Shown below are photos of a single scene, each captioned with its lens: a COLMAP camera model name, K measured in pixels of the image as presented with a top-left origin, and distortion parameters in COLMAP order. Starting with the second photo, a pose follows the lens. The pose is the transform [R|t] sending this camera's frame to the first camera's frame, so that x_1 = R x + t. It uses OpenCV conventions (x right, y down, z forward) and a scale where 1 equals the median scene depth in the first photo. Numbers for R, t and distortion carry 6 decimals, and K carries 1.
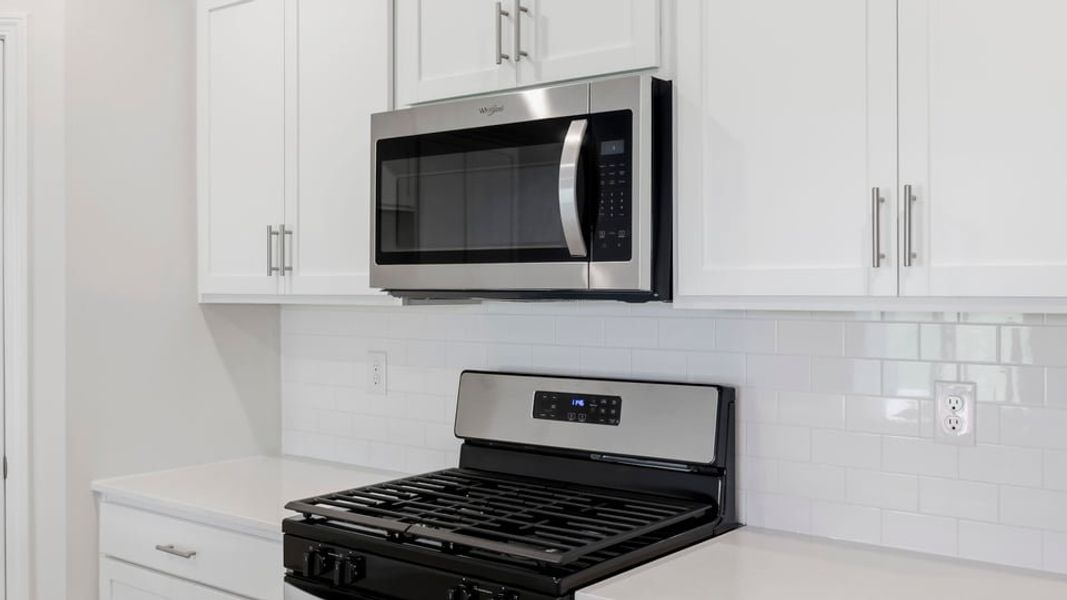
lens RADIAL K [[1055.5, 0, 533.6], [0, 1055.5, 288.5], [0, 0, 1]] dist [-0.030867, 0.000802]
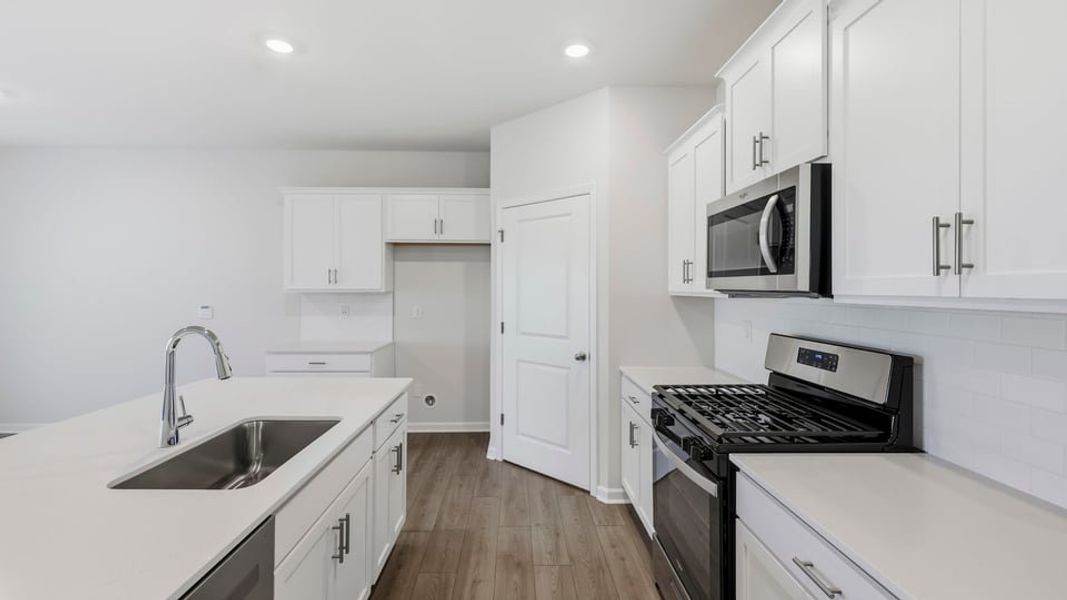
lens RADIAL K [[465.2, 0, 525.2], [0, 465.2, 285.7], [0, 0, 1]] dist [0.000601, 0.000199]
pose [[0.637354, -0.000270, -0.770572, 0.330657], [-0.005296, 0.999975, -0.004730, -0.000795], [0.770553, 0.007096, 0.637336, 0.152083]]
